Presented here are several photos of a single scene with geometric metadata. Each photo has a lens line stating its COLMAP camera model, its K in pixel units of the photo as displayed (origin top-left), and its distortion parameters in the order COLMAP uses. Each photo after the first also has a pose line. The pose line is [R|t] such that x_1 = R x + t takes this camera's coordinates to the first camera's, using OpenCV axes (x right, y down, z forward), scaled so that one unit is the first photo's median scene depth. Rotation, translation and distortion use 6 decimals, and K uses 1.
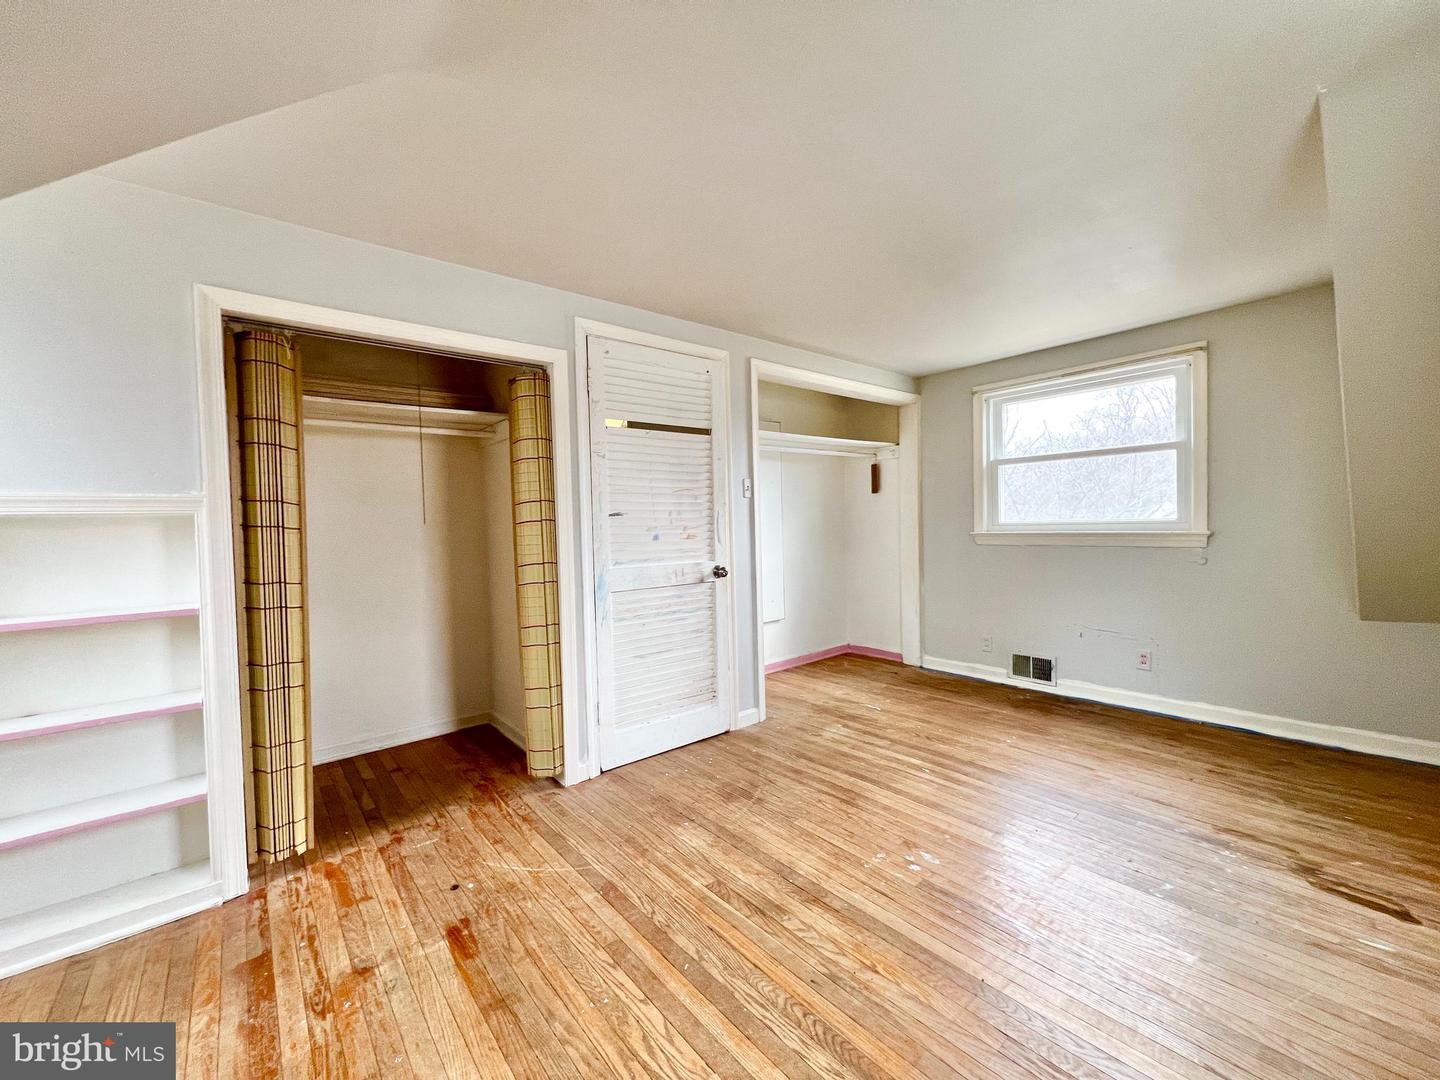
lens RADIAL K [[575.0, 0, 717.0], [0, 575.0, 537.8], [0, 0, 1]] dist [0.001042, 0.000466]
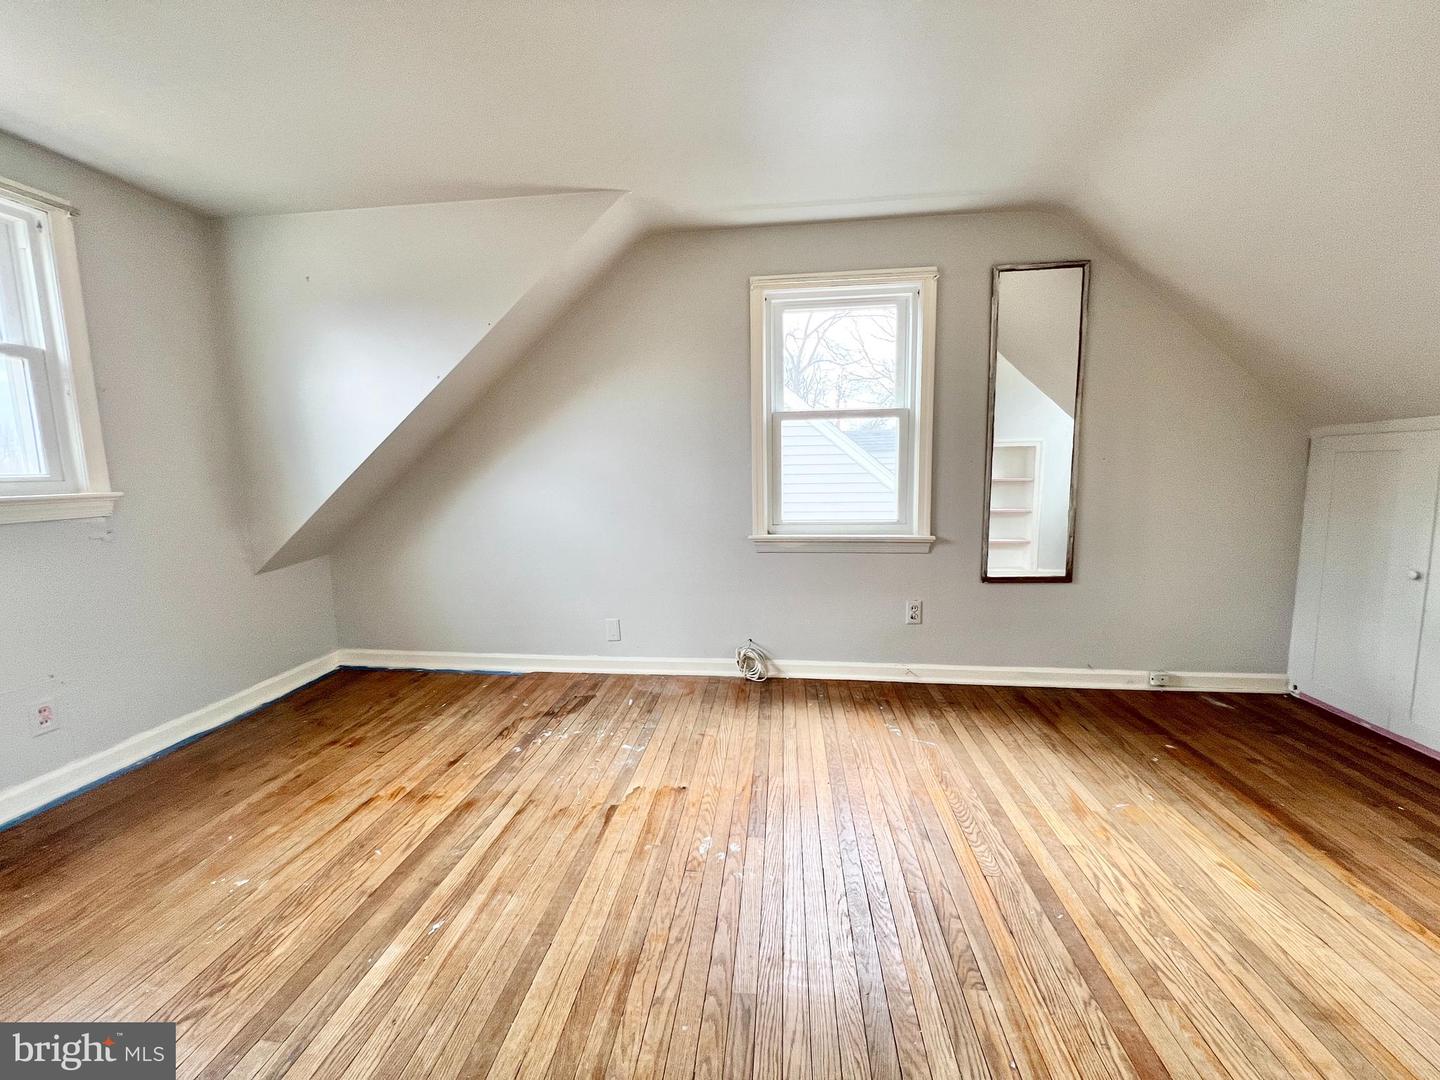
lens RADIAL K [[575.0, 0, 717.0], [0, 575.0, 537.8], [0, 0, 1]] dist [0.001042, 0.000466]
pose [[-0.686927, -0.053669, 0.724742, -0.206755], [0.051301, 0.991200, 0.122025, -0.004565], [-0.724914, 0.121003, -0.678129, 1.290110]]
